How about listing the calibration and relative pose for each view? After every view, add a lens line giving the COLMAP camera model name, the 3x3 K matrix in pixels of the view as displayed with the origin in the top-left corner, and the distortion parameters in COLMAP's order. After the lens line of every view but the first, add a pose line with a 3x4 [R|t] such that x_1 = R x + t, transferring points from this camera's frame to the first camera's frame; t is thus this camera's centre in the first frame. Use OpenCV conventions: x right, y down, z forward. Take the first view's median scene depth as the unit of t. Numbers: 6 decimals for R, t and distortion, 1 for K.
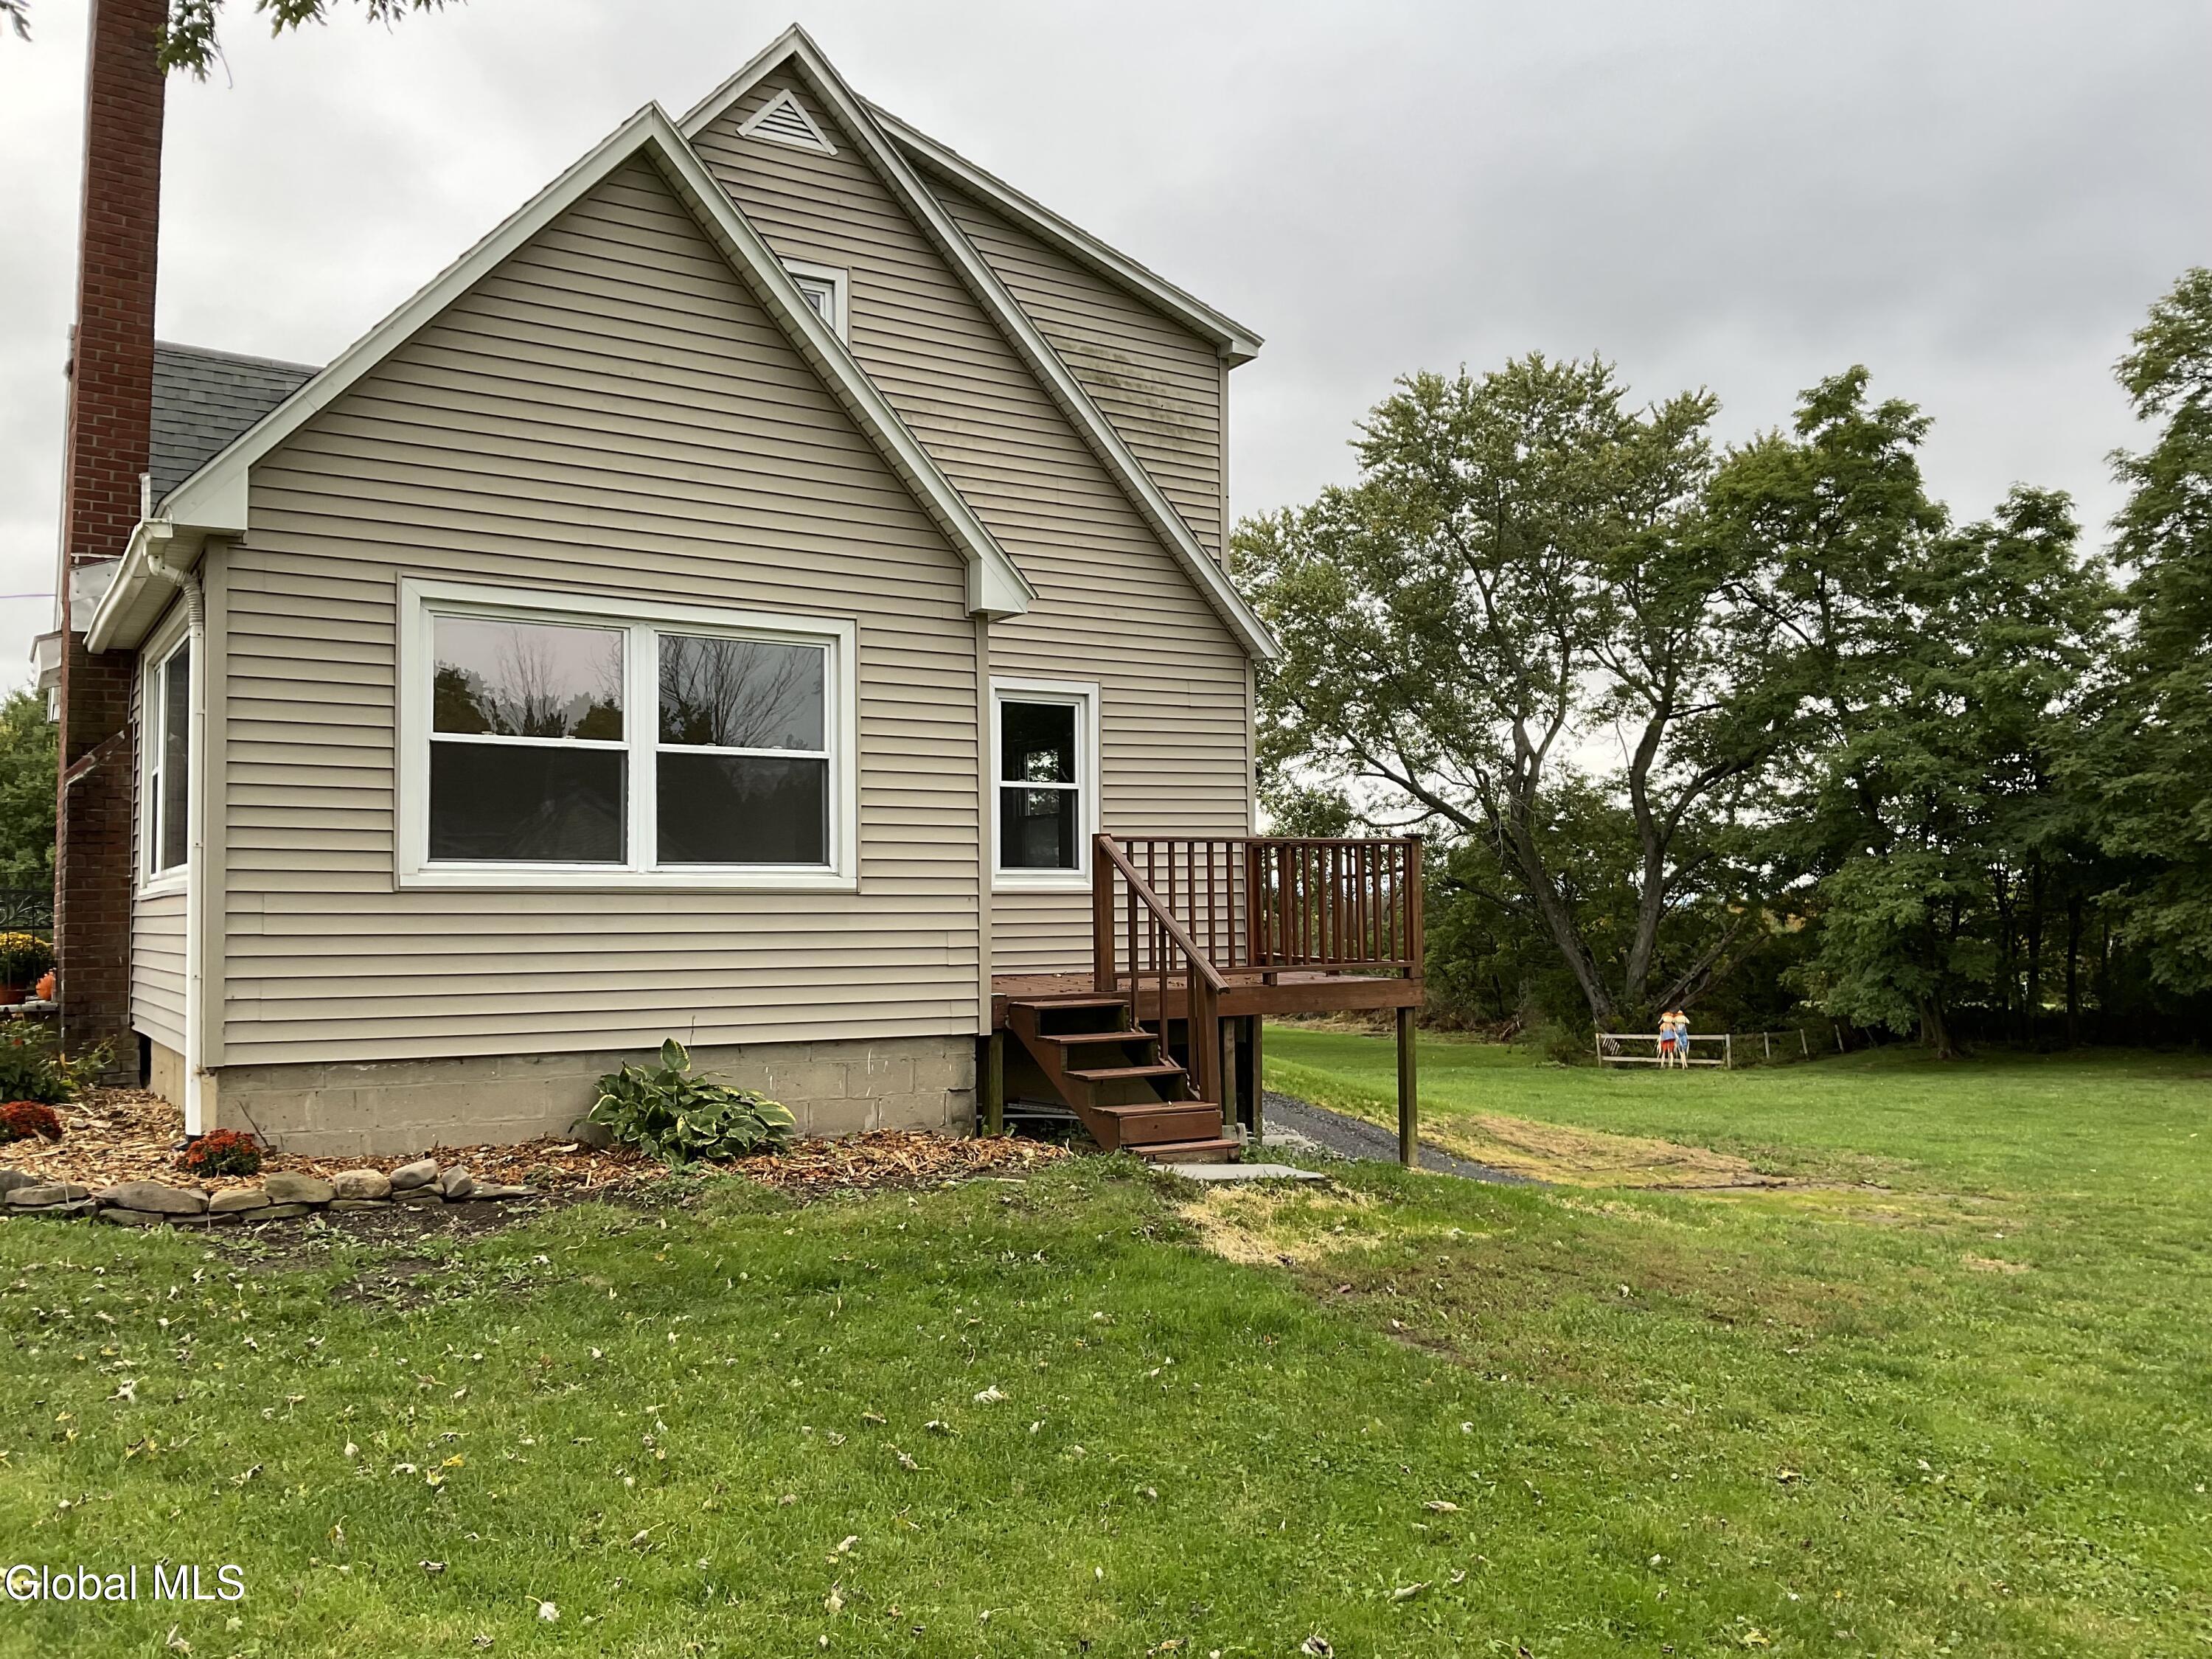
lens RADIAL K [[1832.9, 0, 1091.7], [0, 1832.9, 827.1], [0, 0, 1]] dist [0.101425, -0.192549]
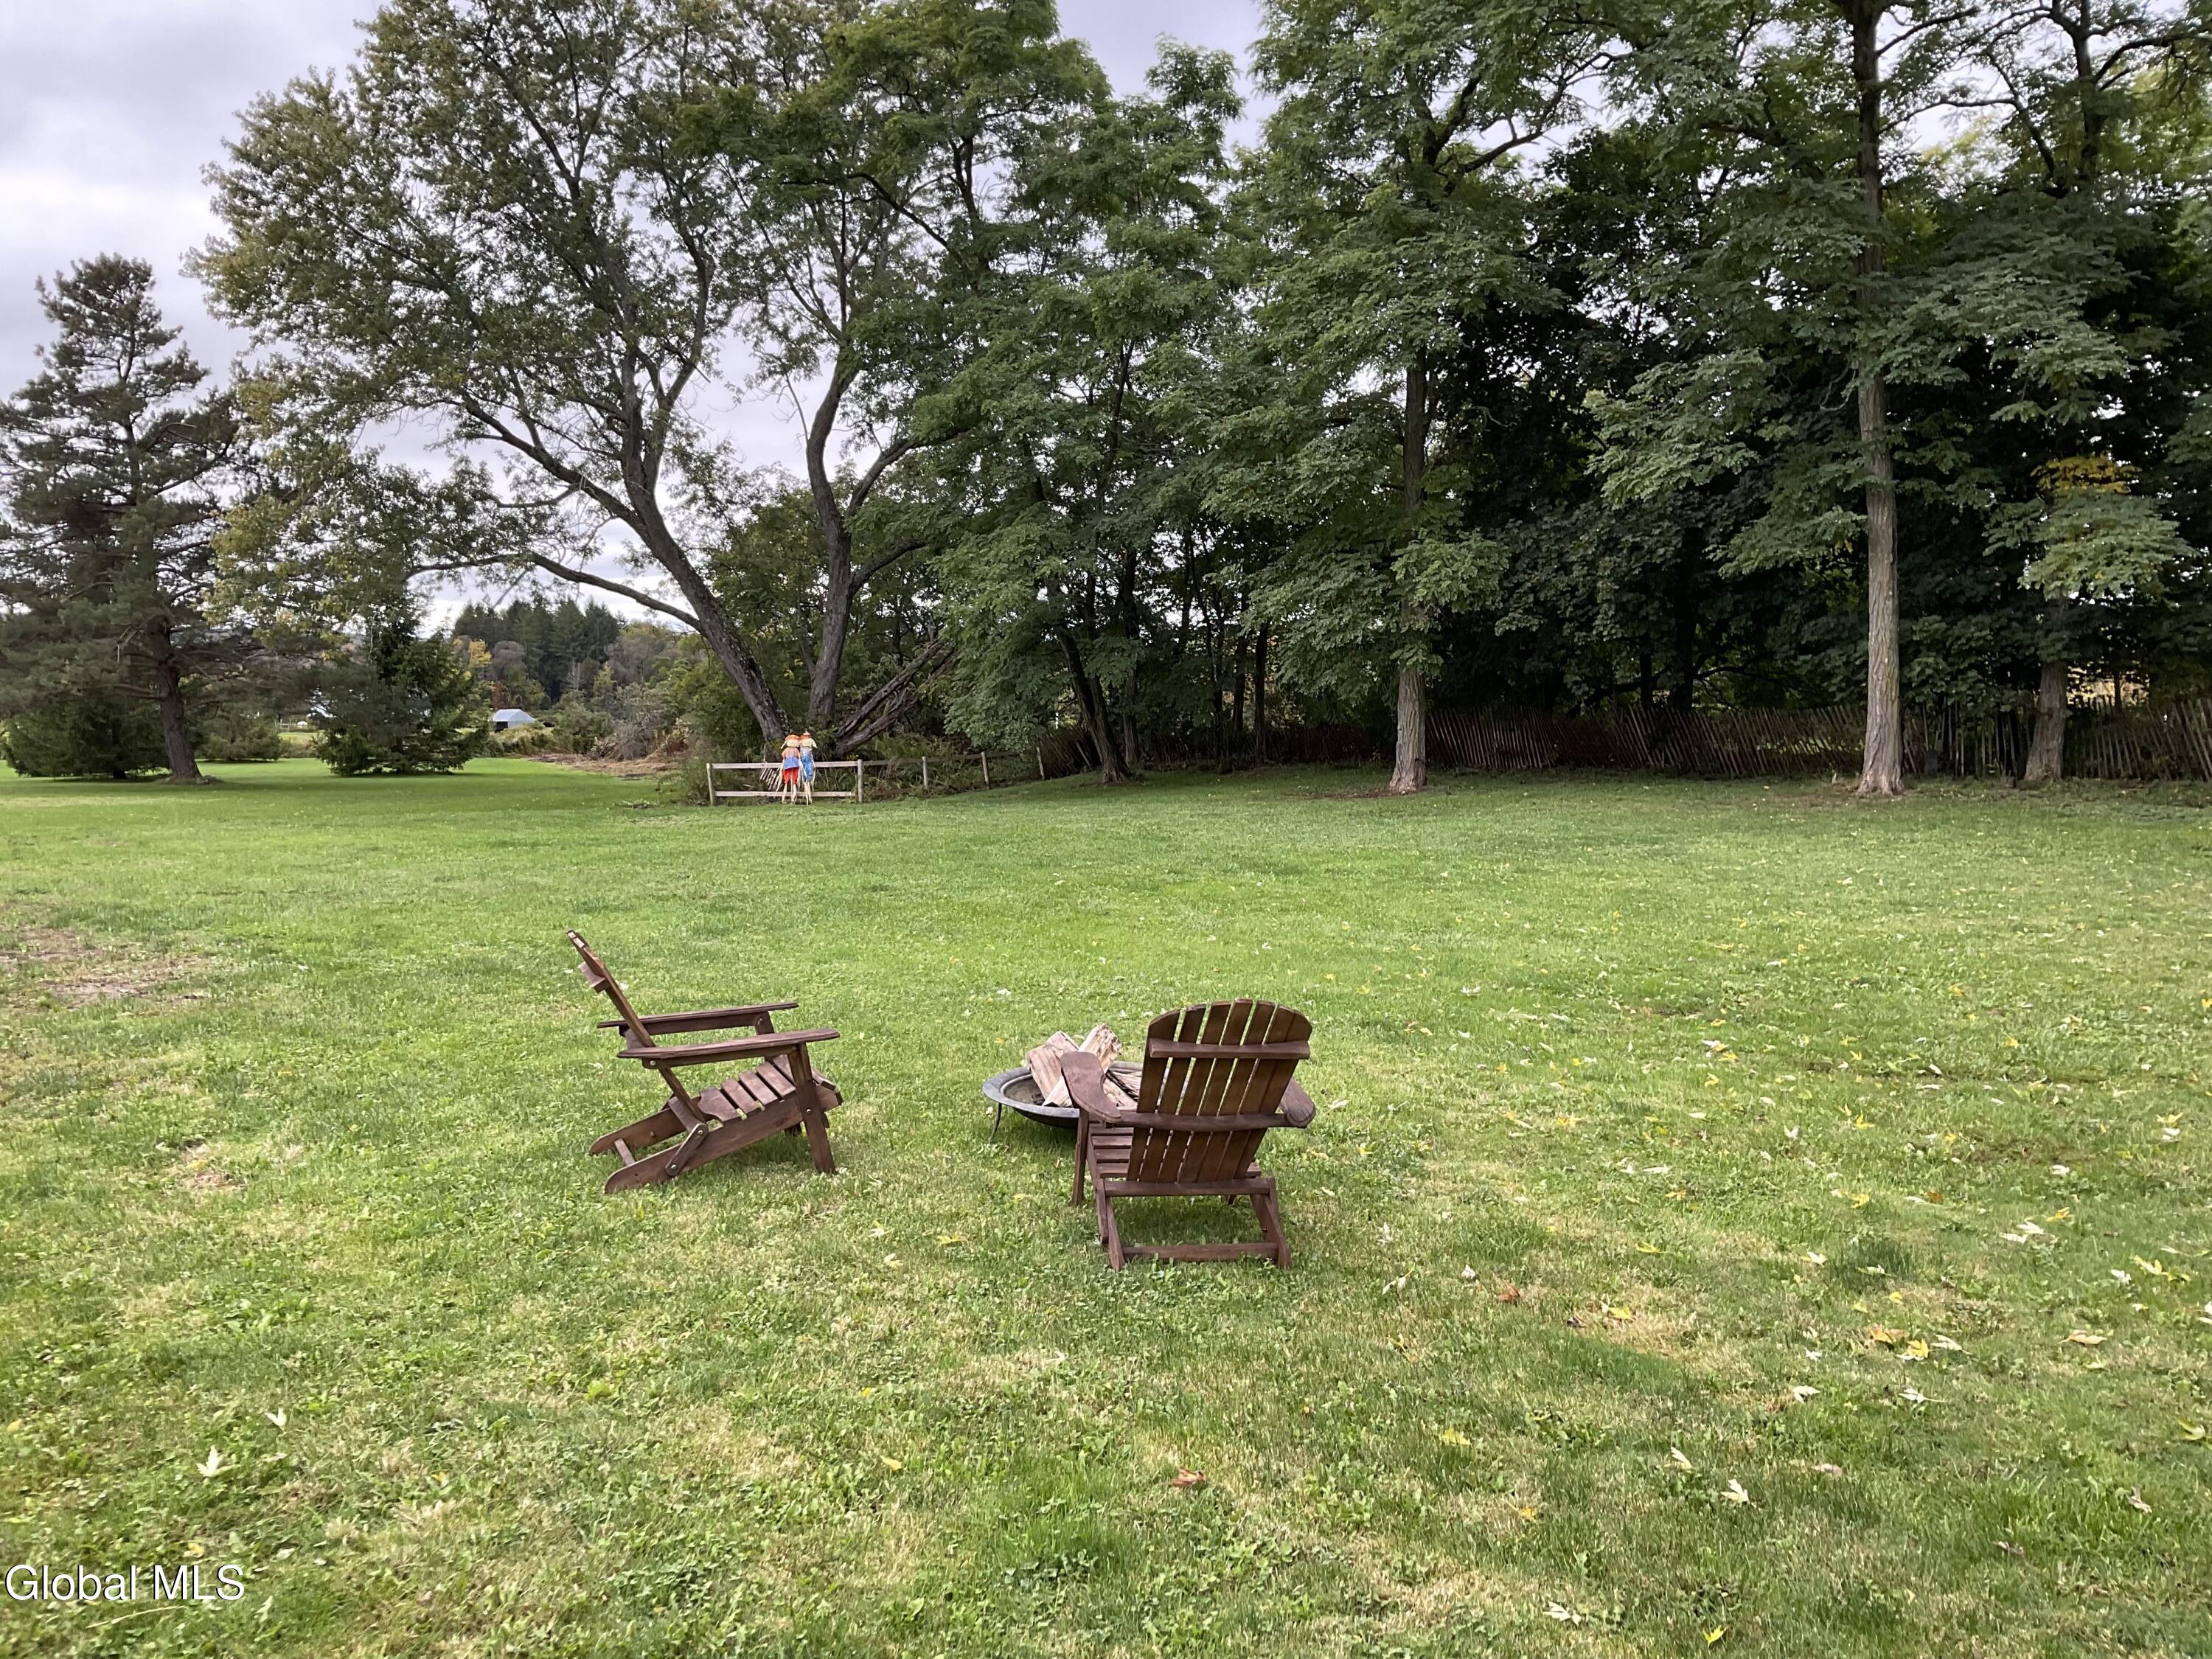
lens RADIAL K [[1832.9, 0, 1106.6], [0, 1832.9, 817.7], [0, 0, 1]] dist [0.101425, -0.192549]
pose [[0.971067, -0.033427, 0.236457, 0.306027], [0.000561, 0.990472, 0.137715, 0.032351], [-0.238807, -0.133598, 0.961833, 0.242370]]
